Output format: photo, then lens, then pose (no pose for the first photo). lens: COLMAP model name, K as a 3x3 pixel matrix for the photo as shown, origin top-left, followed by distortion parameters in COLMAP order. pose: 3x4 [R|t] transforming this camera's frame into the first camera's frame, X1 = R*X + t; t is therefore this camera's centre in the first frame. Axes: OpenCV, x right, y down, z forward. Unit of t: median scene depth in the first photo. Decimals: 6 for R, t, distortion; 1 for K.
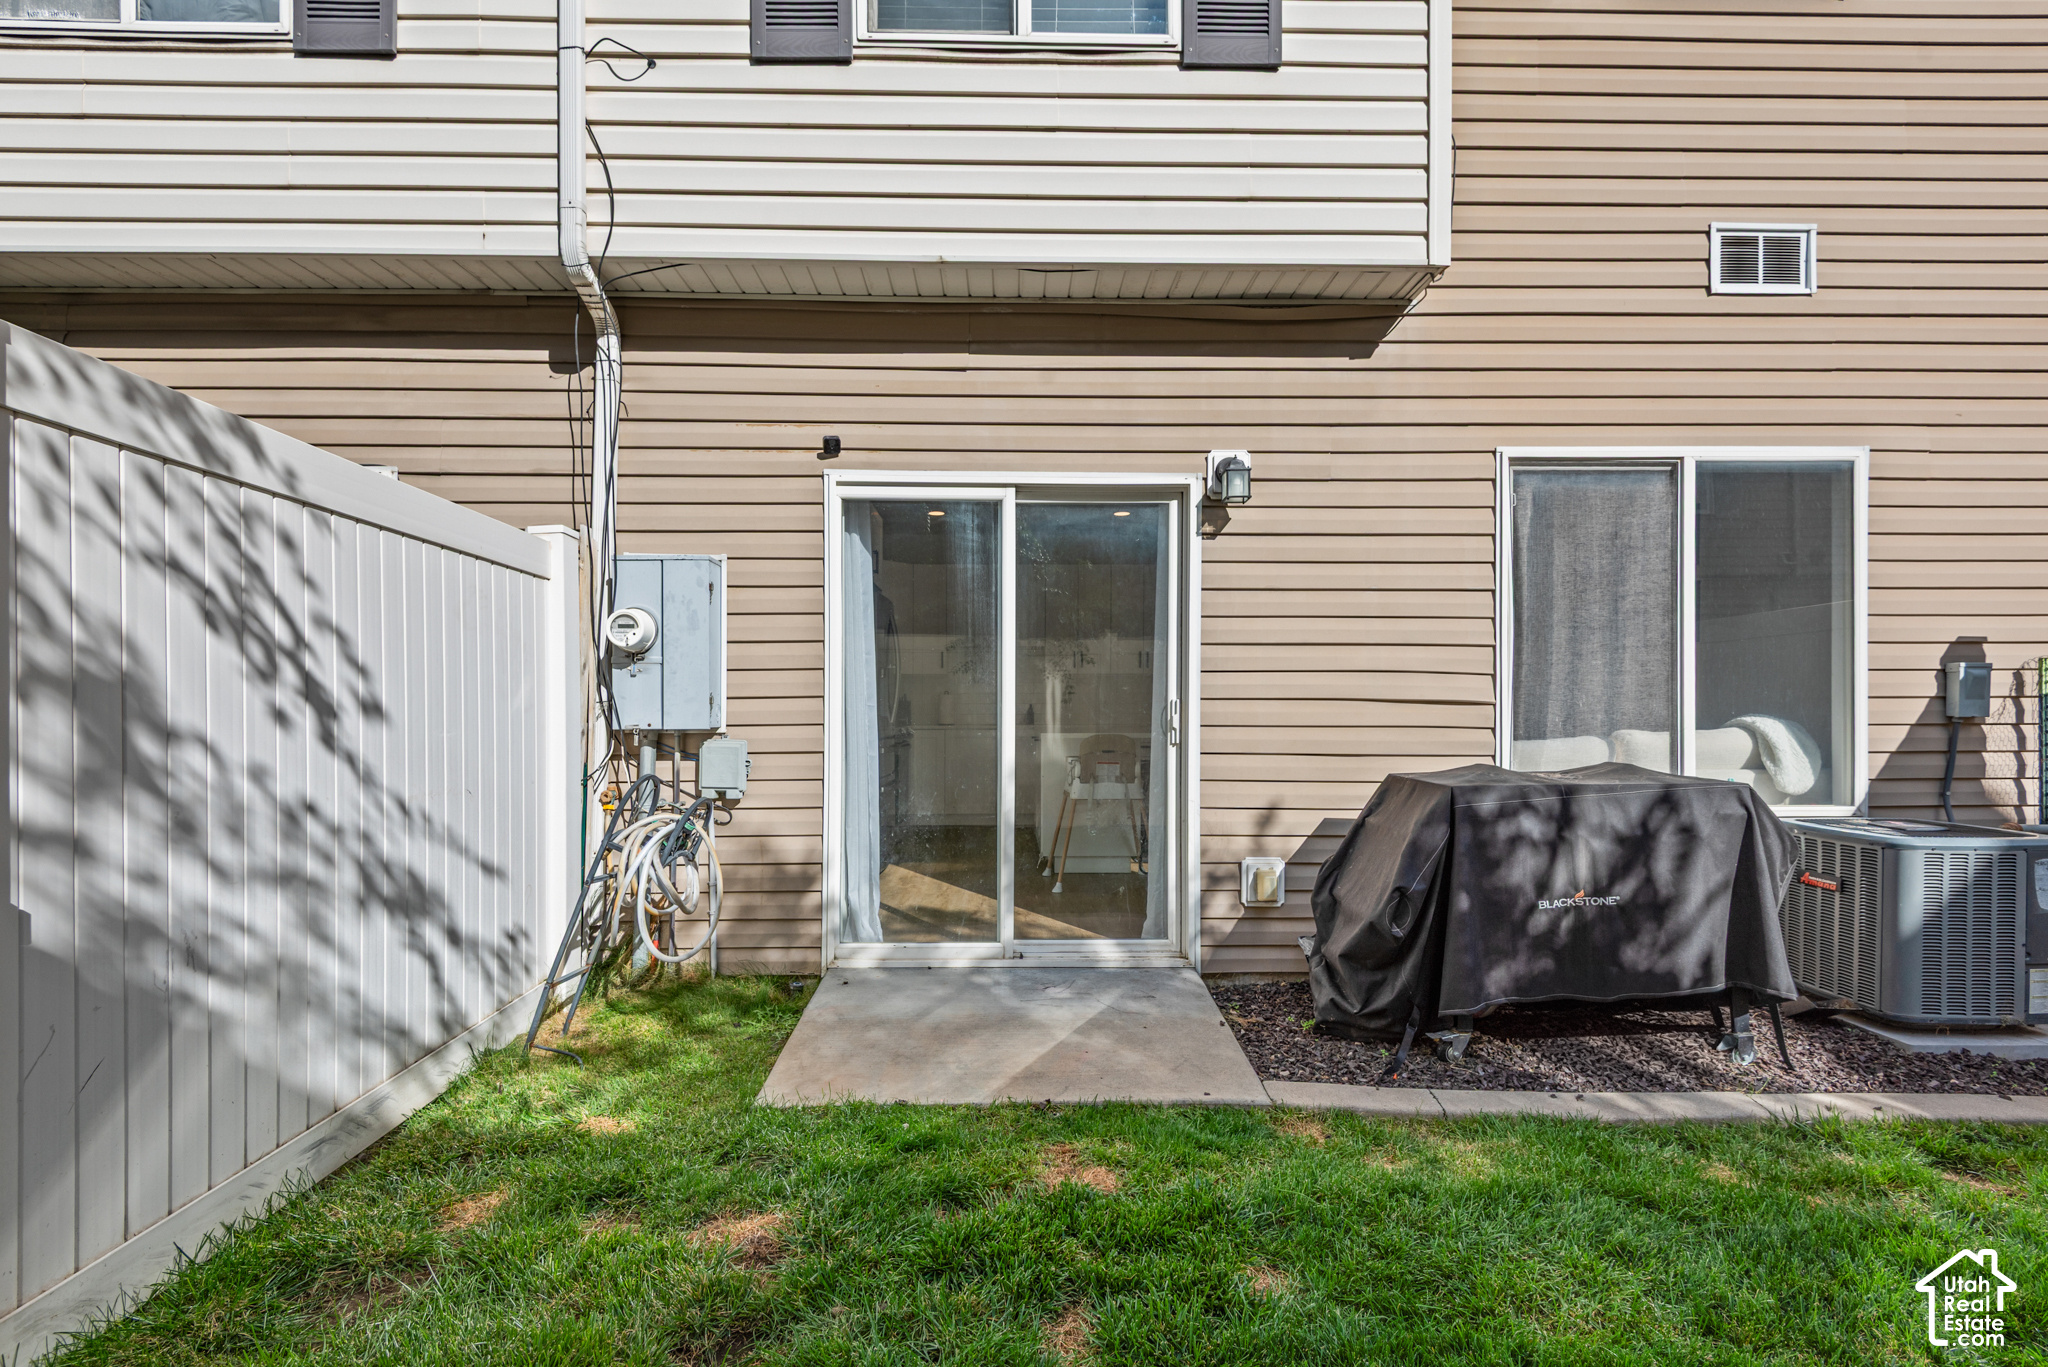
lens RADIAL K [[922.8, 0, 1032.1], [0, 922.8, 660.2], [0, 0, 1]] dist [0.031590, -0.020831]
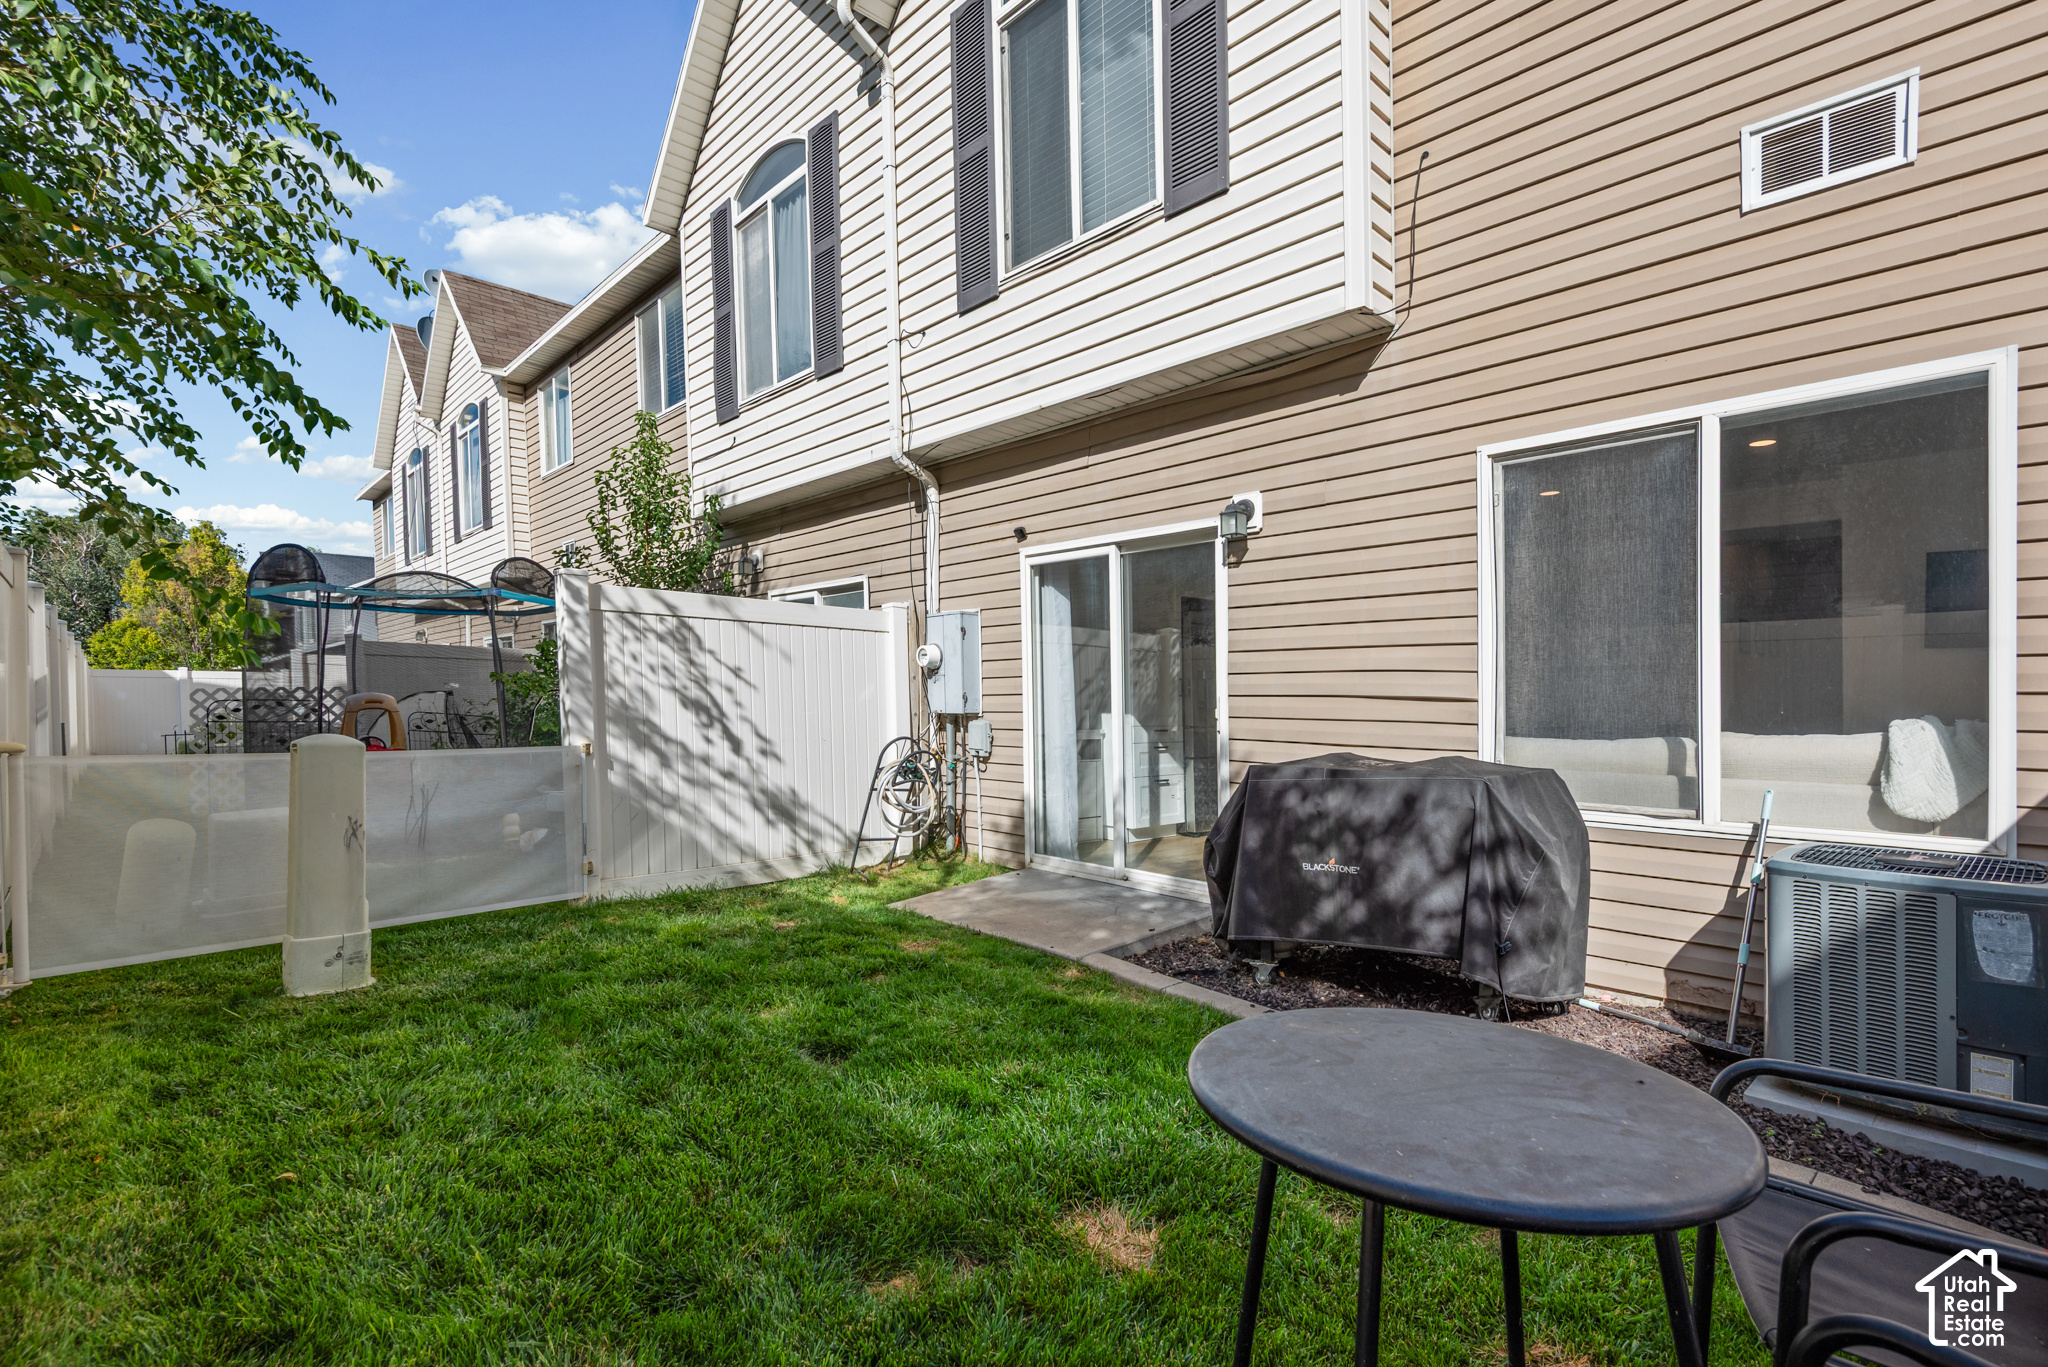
lens RADIAL K [[923.5, 0, 1024.0], [0, 923.5, 683.5], [0, 0, 1]] dist [-0.000200, -0.000441]
pose [[0.676627, -0.010160, -0.736256, 0.920136], [0.031009, 0.999411, 0.014706, -0.002030], [0.735673, -0.032780, 0.676543, -0.053715]]
